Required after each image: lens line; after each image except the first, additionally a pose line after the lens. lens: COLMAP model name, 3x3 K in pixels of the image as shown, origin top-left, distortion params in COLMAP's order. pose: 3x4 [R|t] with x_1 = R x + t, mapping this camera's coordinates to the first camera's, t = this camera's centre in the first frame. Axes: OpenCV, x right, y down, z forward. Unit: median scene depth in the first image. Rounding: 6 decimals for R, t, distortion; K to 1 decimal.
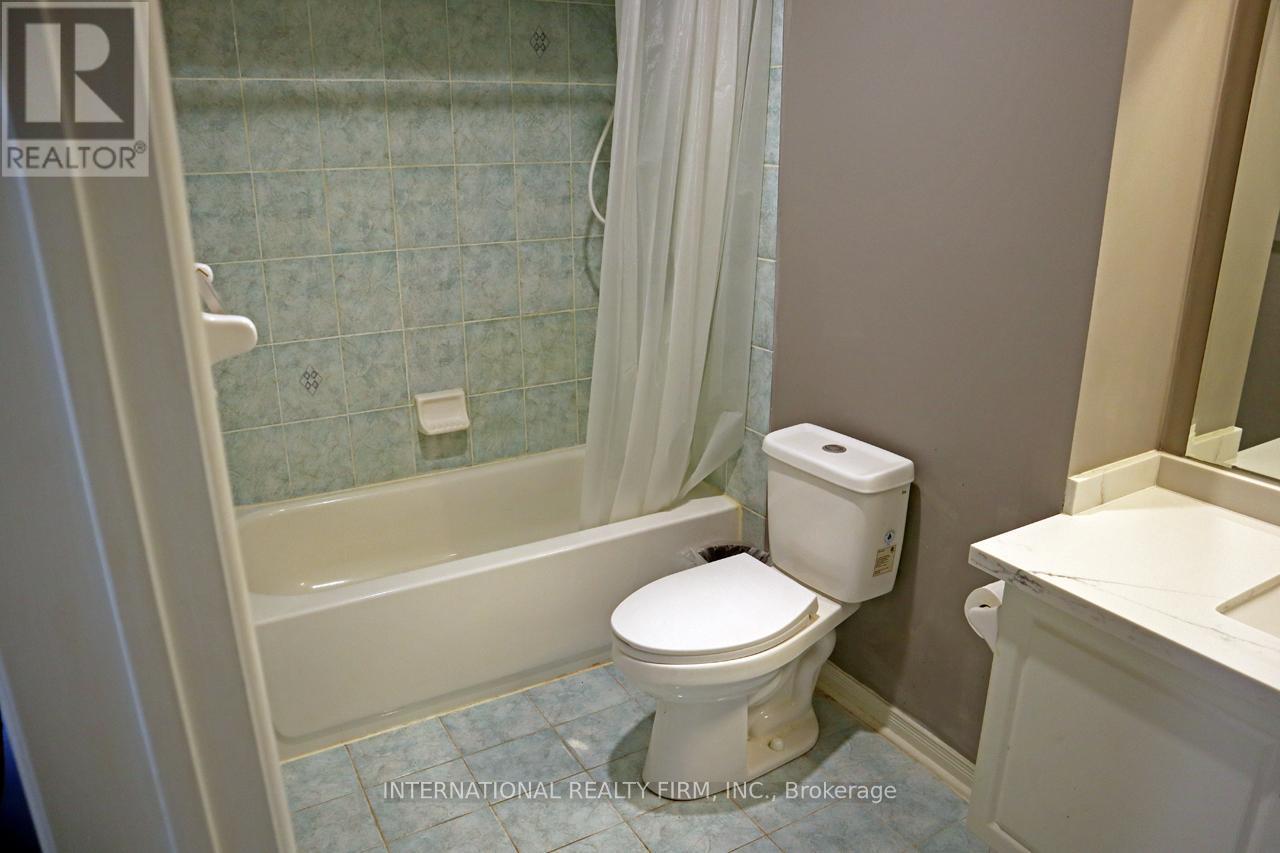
lens RADIAL K [[892.2, 0, 637.4], [0, 892.2, 428.6], [0, 0, 1]] dist [-0.115781, 0.067186]
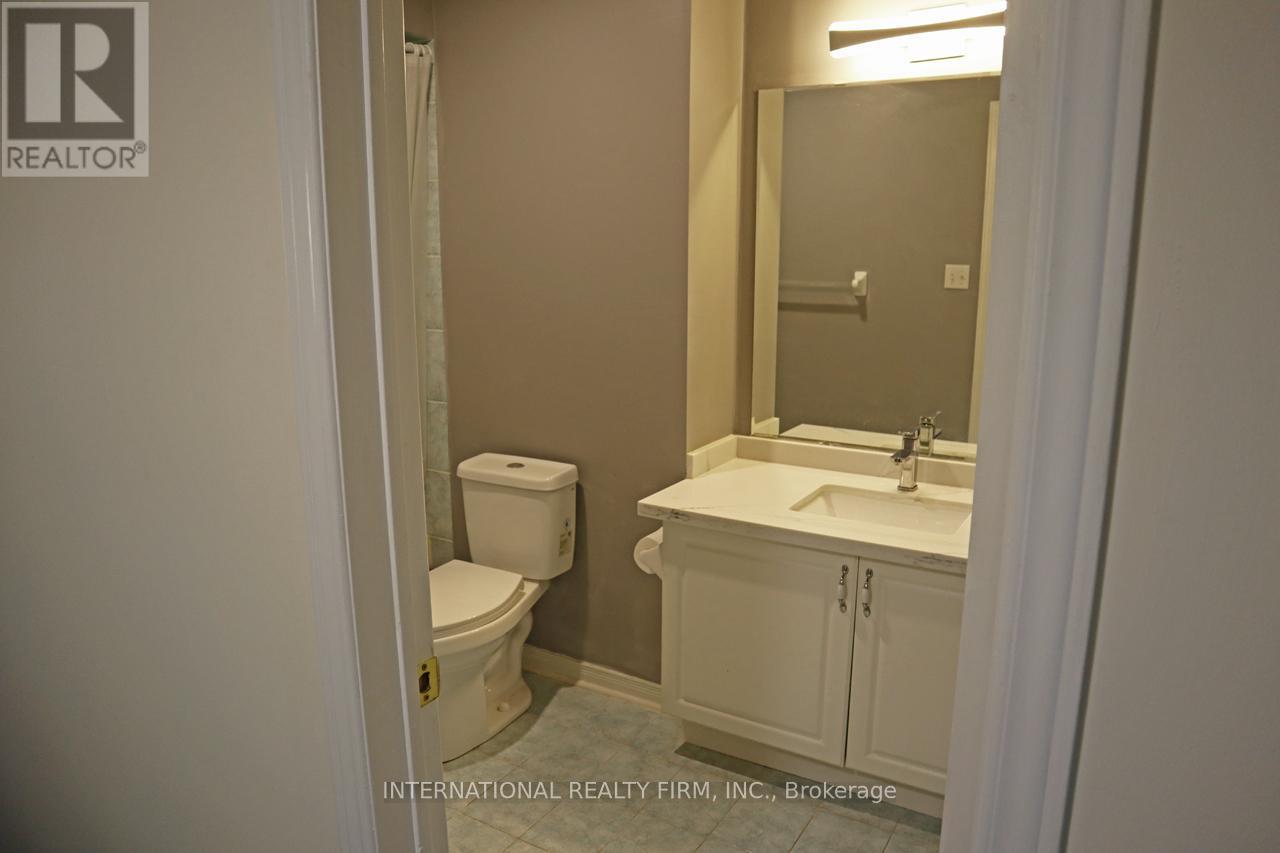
lens RADIAL K [[892.2, 0, 639.8], [0, 892.2, 426.9], [0, 0, 1]] dist [-0.115781, 0.067186]
pose [[0.877514, -0.091096, 0.470819, -0.233816], [0.143302, 0.986744, -0.076167, 0.093944], [-0.457639, 0.134307, 0.878936, -0.248782]]
